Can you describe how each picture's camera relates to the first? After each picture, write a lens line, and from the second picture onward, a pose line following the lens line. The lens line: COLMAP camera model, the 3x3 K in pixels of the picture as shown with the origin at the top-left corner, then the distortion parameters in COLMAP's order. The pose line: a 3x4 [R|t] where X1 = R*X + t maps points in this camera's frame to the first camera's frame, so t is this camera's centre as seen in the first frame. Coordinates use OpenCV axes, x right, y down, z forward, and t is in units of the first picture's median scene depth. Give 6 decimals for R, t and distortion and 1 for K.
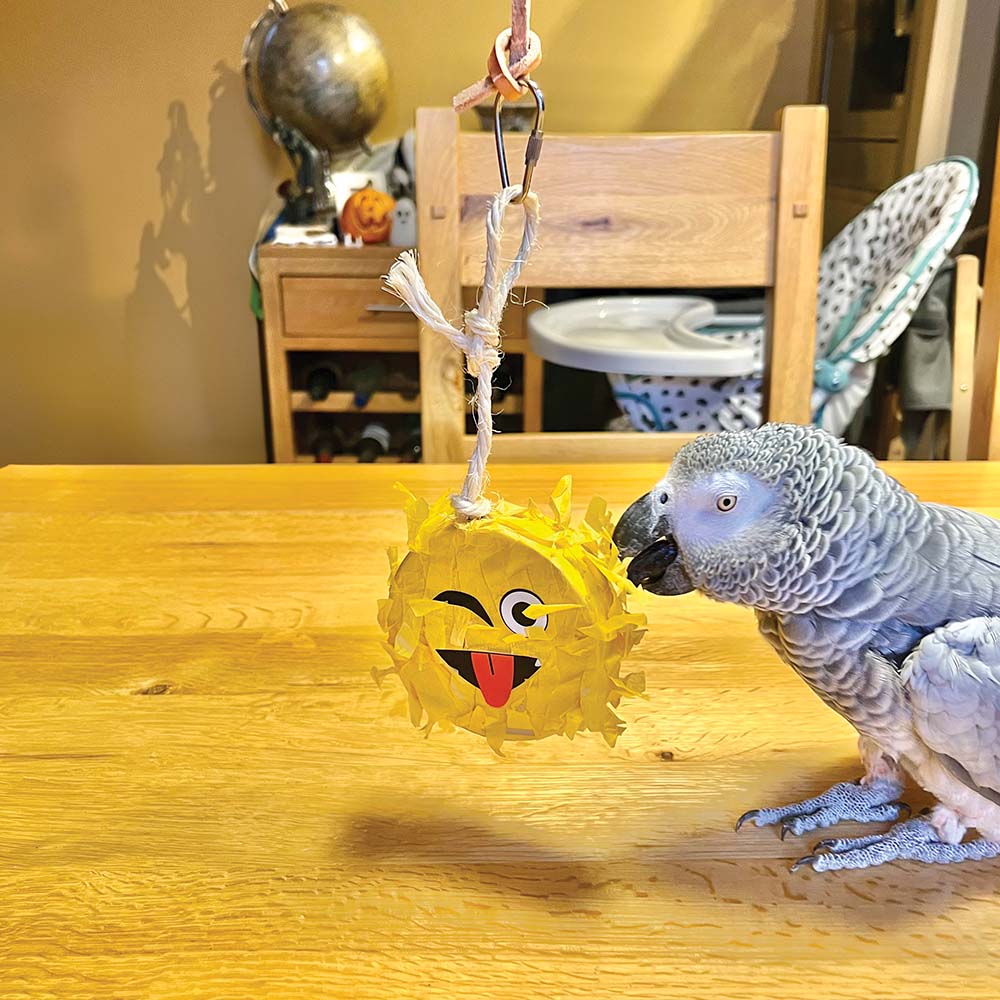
lens RADIAL K [[1059.6, 0, 516.3], [0, 1059.6, 513.1], [0, 0, 1]] dist [0.020905, 0.000000]
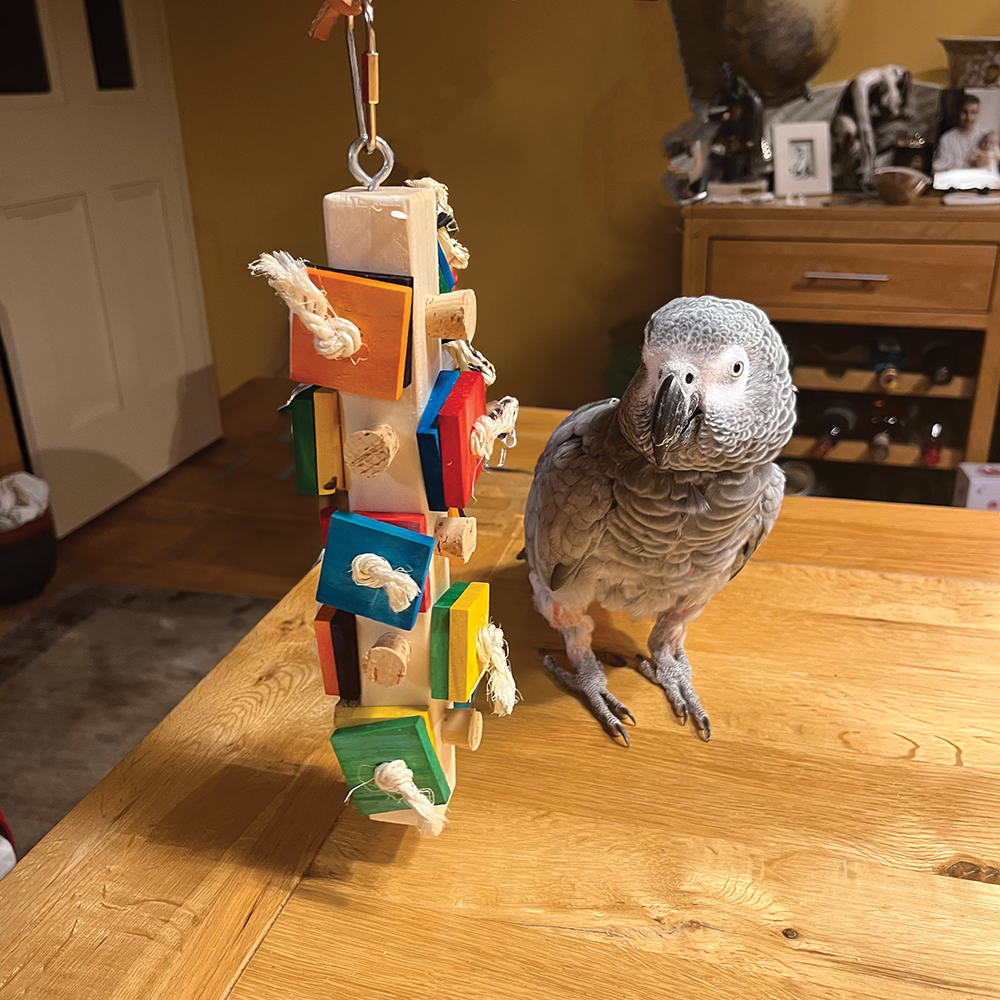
lens RADIAL K [[1059.6, 0, 479.3], [0, 1059.6, 510.9], [0, 0, 1]] dist [0.020905, 0.000000]
pose [[0.949820, 0.090037, -0.299559, -0.172575], [-0.074756, 0.995266, 0.062109, -0.042012], [0.303733, -0.036599, 0.952054, 0.063659]]
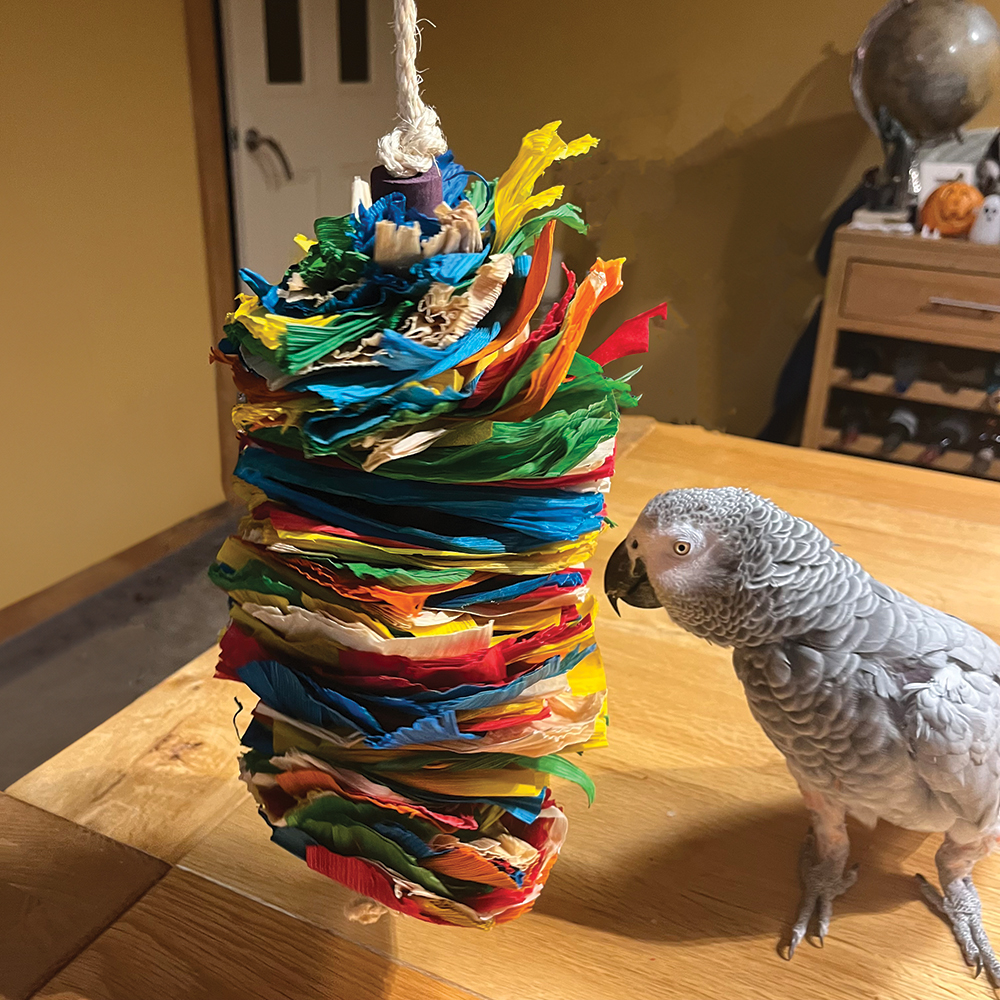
lens RADIAL K [[1059.6, 0, 500.2], [0, 1059.6, 507.9], [0, 0, 1]] dist [0.020905, 0.000000]
pose [[0.888891, 0.205043, -0.409670, -0.071776], [-0.185876, 0.978753, 0.086565, -0.012188], [0.418716, -0.000799, 0.908117, -0.162848]]
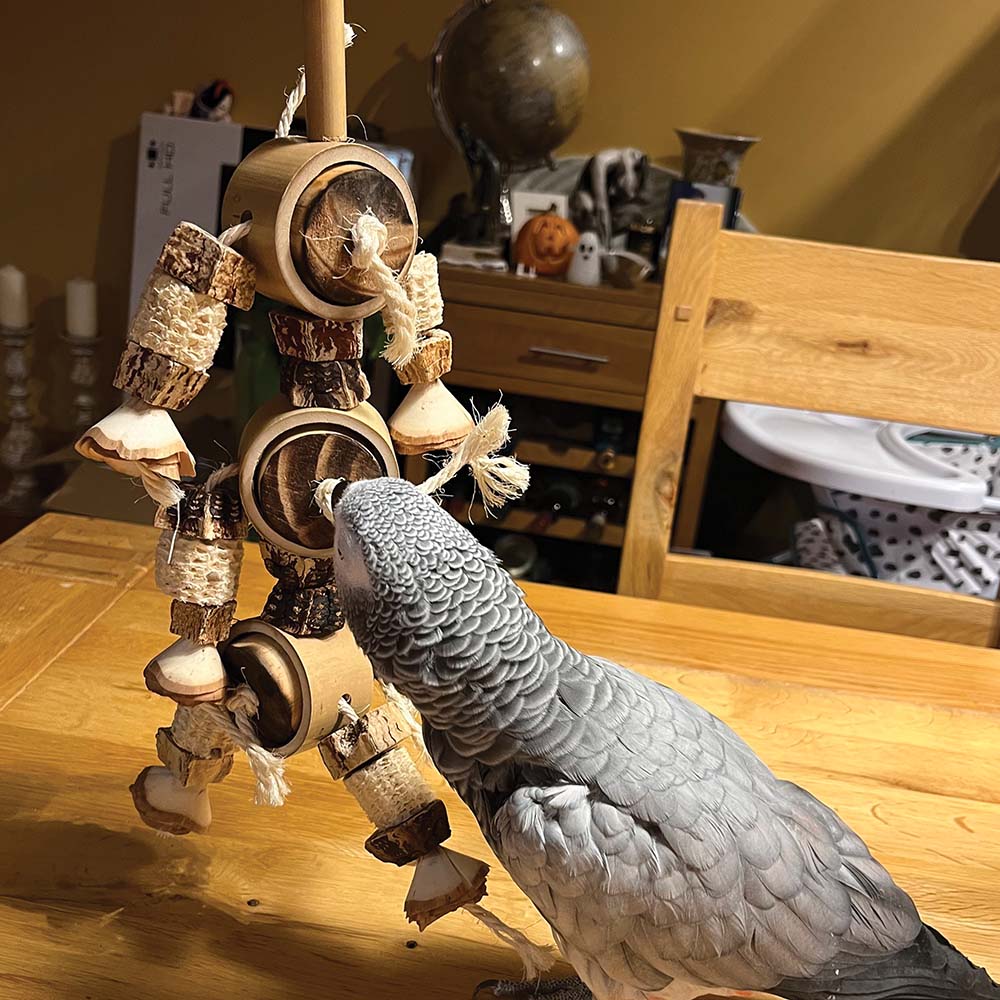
lens RADIAL K [[1203.0, 0, 507.3], [0, 1203.0, 580.1], [0, 0, 1]] dist [0.018687, 0.000000]
pose [[0.985745, 0.147680, -0.080600, -0.073576], [-0.144930, 0.988673, 0.039003, -0.053493], [0.085447, -0.026766, 0.995983, -0.033746]]
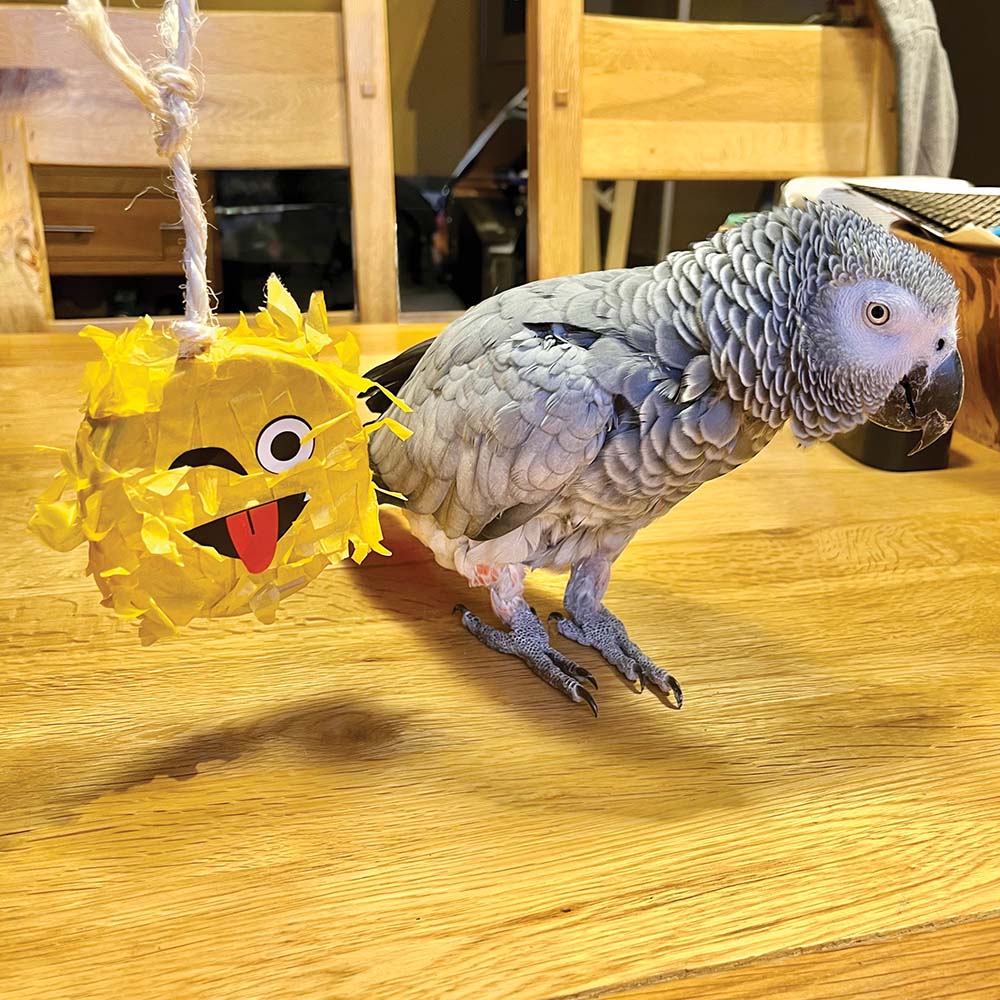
lens RADIAL K [[1059.6, 0, 514.7], [0, 1059.6, 507.8], [0, 0, 1]] dist [0.020905, 0.000000]
pose [[0.974636, -0.066728, 0.213618, 0.110164], [0.058998, 0.997359, 0.042365, 0.062699], [-0.215881, -0.028687, 0.975998, -0.045917]]
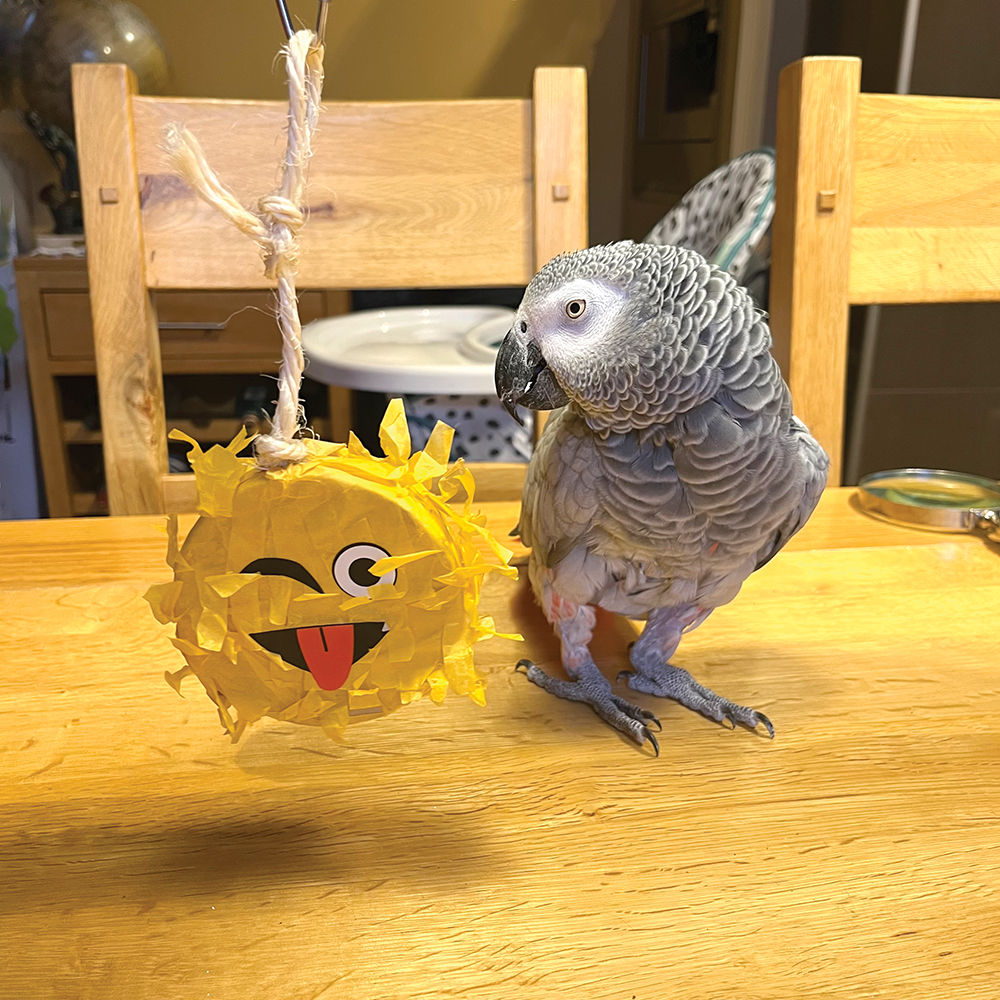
lens RADIAL K [[1059.6, 0, 504.3], [0, 1059.6, 506.4], [0, 0, 1]] dist [0.020905, 0.000000]
pose [[0.993771, -0.034369, 0.106013, 0.089376], [0.037036, 0.999042, -0.023293, -0.015789], [-0.105111, 0.027074, 0.994092, 0.131622]]
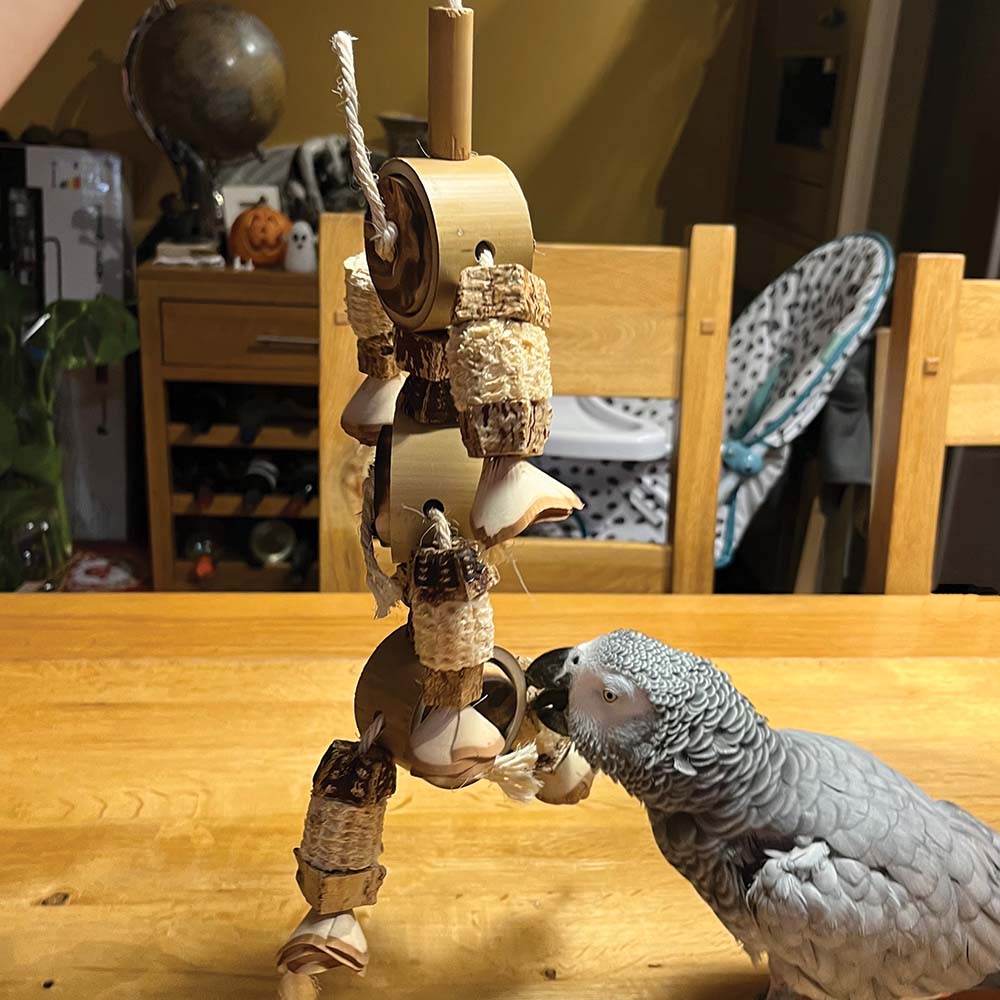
lens RADIAL K [[1203.0, 0, 510.8], [0, 1203.0, 480.8], [0, 0, 1]] dist [0.018687, 0.000000]
pose [[0.996850, 0.018958, 0.077011, -0.000197], [-0.017562, 0.999670, -0.018755, -0.082322], [-0.077342, 0.017344, 0.996854, -0.073801]]
